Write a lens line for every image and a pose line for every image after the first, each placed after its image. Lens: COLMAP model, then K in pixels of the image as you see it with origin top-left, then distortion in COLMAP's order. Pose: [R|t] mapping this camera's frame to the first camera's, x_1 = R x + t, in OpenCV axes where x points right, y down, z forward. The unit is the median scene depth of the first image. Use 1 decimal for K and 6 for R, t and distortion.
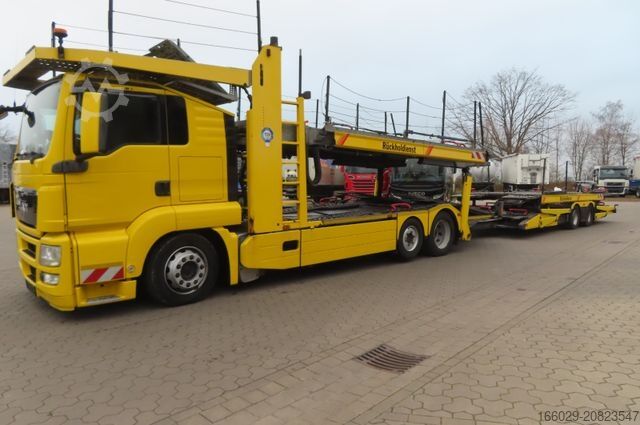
lens RADIAL K [[454.5, 0, 321.8], [0, 454.5, 207.8], [0, 0, 1]] dist [-0.011167, 0.009529]
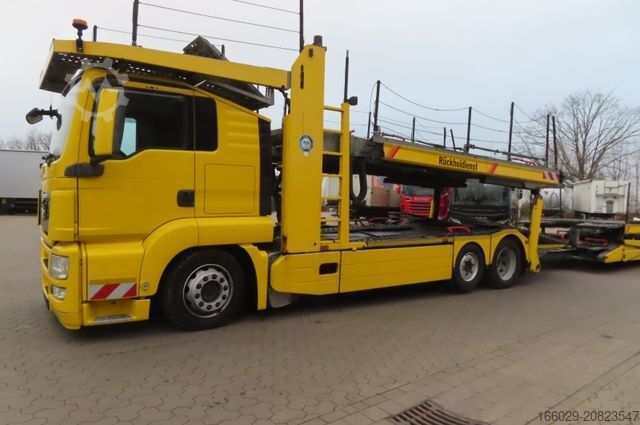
lens RADIAL K [[454.5, 0, 322.4], [0, 454.5, 208.7], [0, 0, 1]] dist [-0.011167, 0.009529]
pose [[0.991570, 0.033496, -0.125170, 0.025986], [-0.039141, 0.998312, -0.042919, 0.004999], [0.123521, 0.047457, 0.991207, 0.113616]]
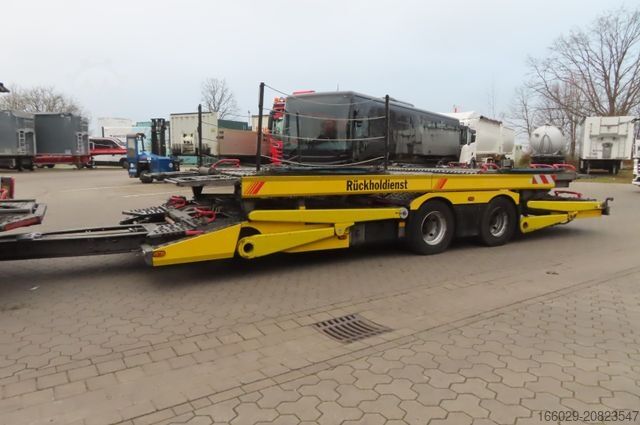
lens RADIAL K [[454.5, 0, 320.8], [0, 454.5, 223.8], [0, 0, 1]] dist [-0.011167, 0.009529]
pose [[0.974573, 0.043521, -0.219802, 1.198631], [-0.022906, 0.995168, 0.095481, -0.049019], [0.222895, -0.088018, 0.970861, 1.188322]]
